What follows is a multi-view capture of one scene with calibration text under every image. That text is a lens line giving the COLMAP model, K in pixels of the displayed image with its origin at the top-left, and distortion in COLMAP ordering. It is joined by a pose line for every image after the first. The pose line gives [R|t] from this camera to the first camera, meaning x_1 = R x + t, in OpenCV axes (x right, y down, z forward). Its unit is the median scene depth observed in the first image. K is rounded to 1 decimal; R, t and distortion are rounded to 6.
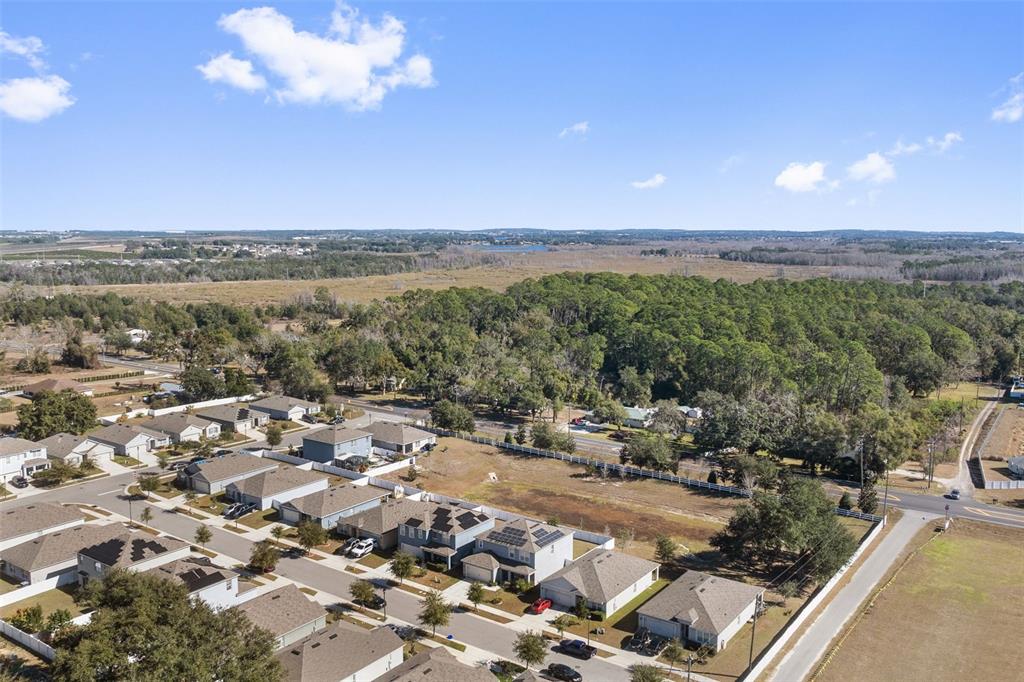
lens RADIAL K [[882.7, 0, 512.0], [0, 882.7, 341.0], [0, 0, 1]] dist [-0.008973, -0.007418]
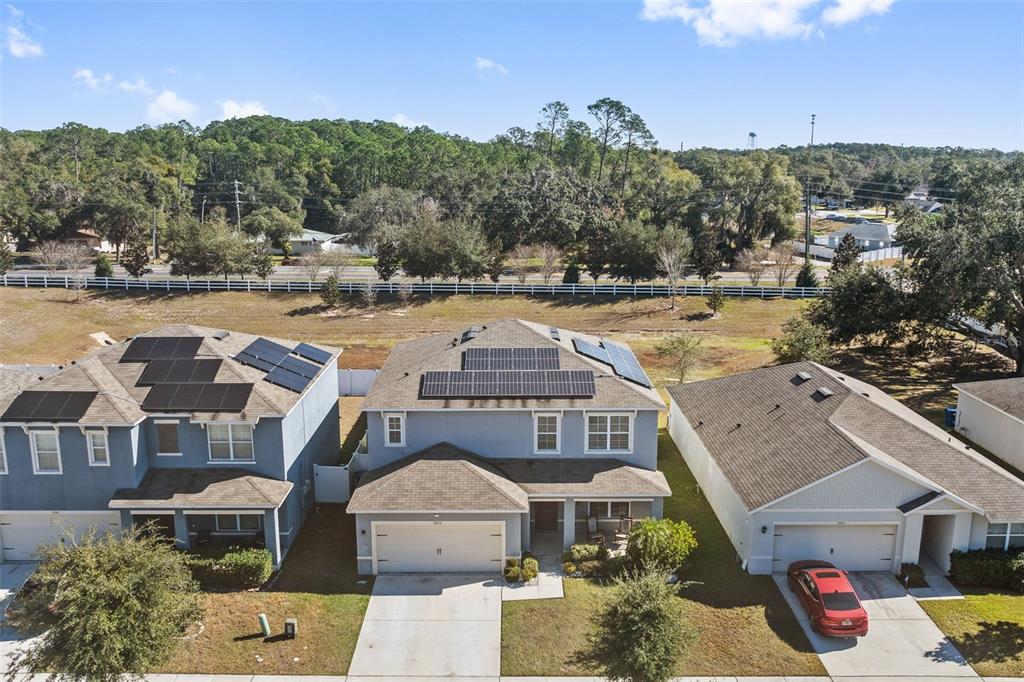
lens RADIAL K [[863.8, 0, 512.0], [0, 863.8, 341.0], [0, 0, 1]] dist [-0.013844, -0.004528]
pose [[0.811960, -0.123894, 0.570413, -0.115827], [0.079176, 0.991560, 0.102665, 0.148066], [-0.578319, -0.038197, 0.814916, 0.635021]]
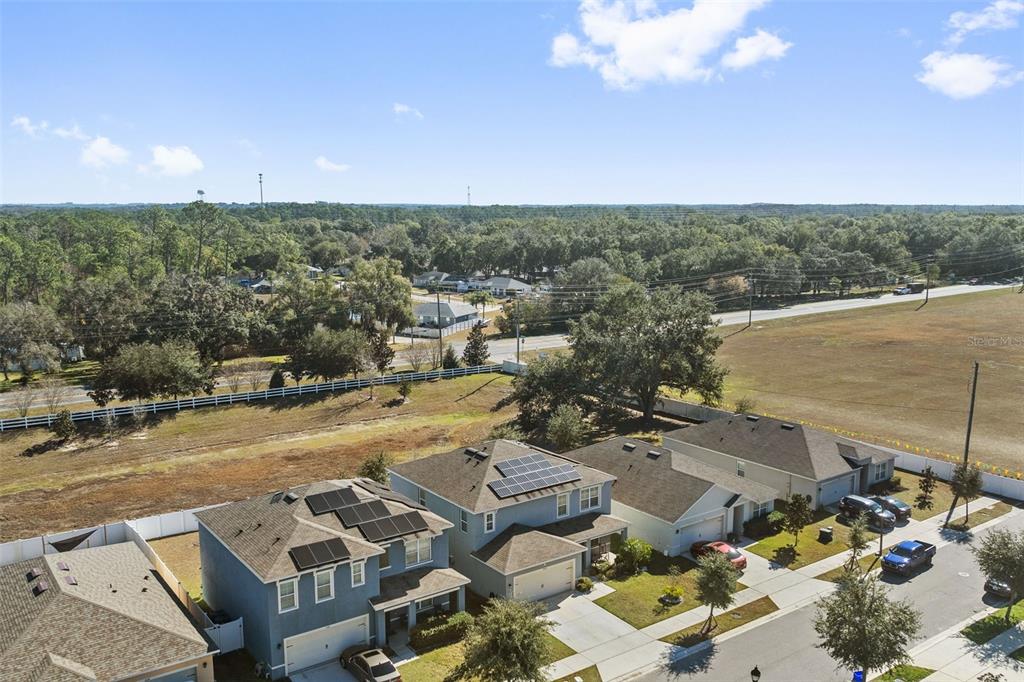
lens RADIAL K [[882.7, 0, 512.0], [0, 882.7, 341.0], [0, 0, 1]] dist [-0.008973, -0.007418]
pose [[0.312850, -0.146873, 0.938378, -0.316757], [0.128054, 0.985474, 0.111551, 0.086582], [-0.941131, 0.085264, 0.327113, 0.690612]]
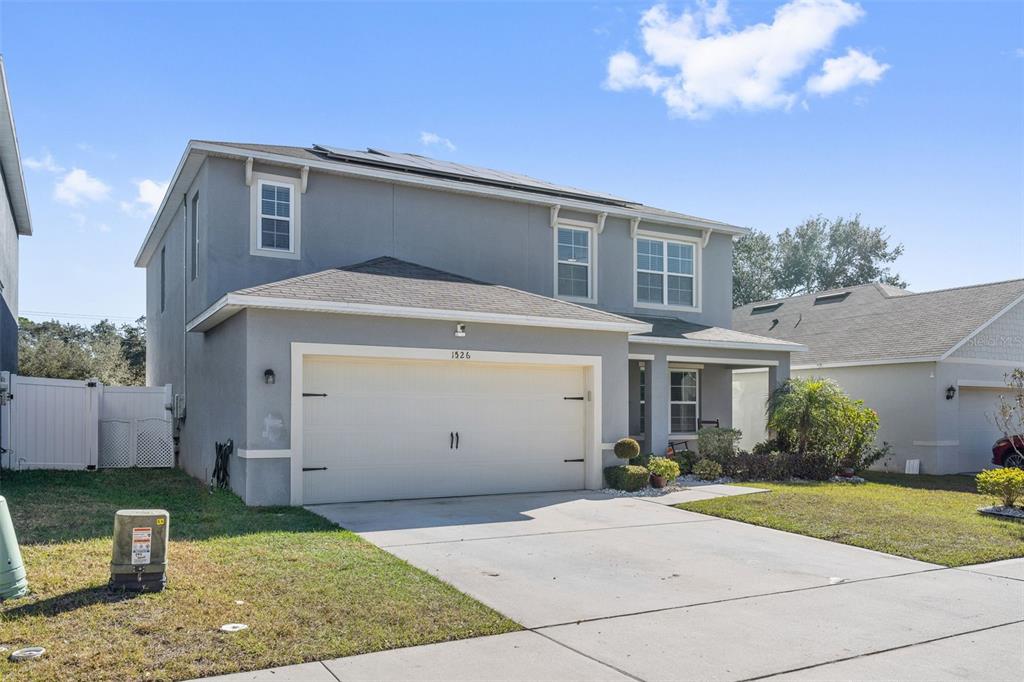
lens RADIAL K [[811.2, 0, 540.9], [0, 811.2, 402.6], [0, 0, 1]] dist [0.003841, 0.001149]
pose [[0.409417, 0.011423, 0.912276, -0.089305], [0.119416, 0.990648, -0.065997, 0.211882], [-0.904498, 0.135961, 0.404224, 0.756170]]
